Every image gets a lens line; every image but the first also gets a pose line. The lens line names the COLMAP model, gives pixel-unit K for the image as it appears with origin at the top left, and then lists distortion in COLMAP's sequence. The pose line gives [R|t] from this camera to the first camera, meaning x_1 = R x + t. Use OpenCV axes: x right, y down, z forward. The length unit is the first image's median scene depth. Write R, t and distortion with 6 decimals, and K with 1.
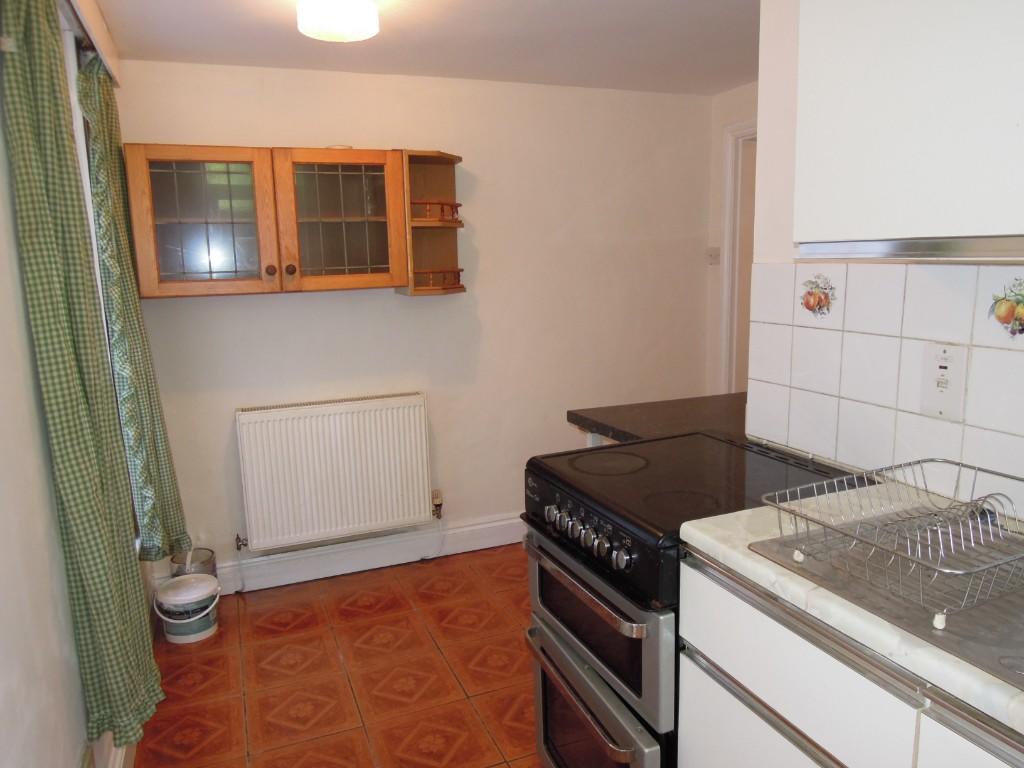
lens RADIAL K [[735.3, 0, 512.0], [0, 735.3, 384.0], [0, 0, 1]] dist [0.000421, -0.000602]
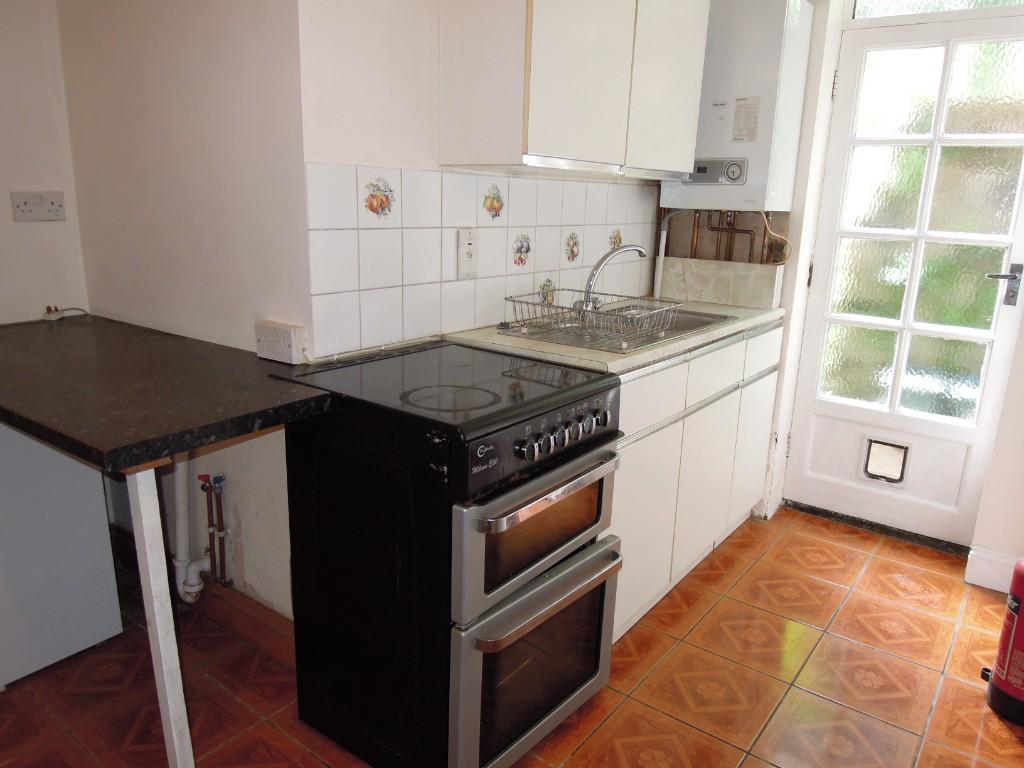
lens RADIAL K [[735.3, 0, 512.0], [0, 735.3, 384.0], [0, 0, 1]] dist [0.000421, -0.000602]
pose [[-0.513520, -0.199904, 0.834467, -0.646039], [0.131189, 0.942761, 0.306579, -0.168340], [-0.847990, 0.266907, -0.457901, 1.405198]]
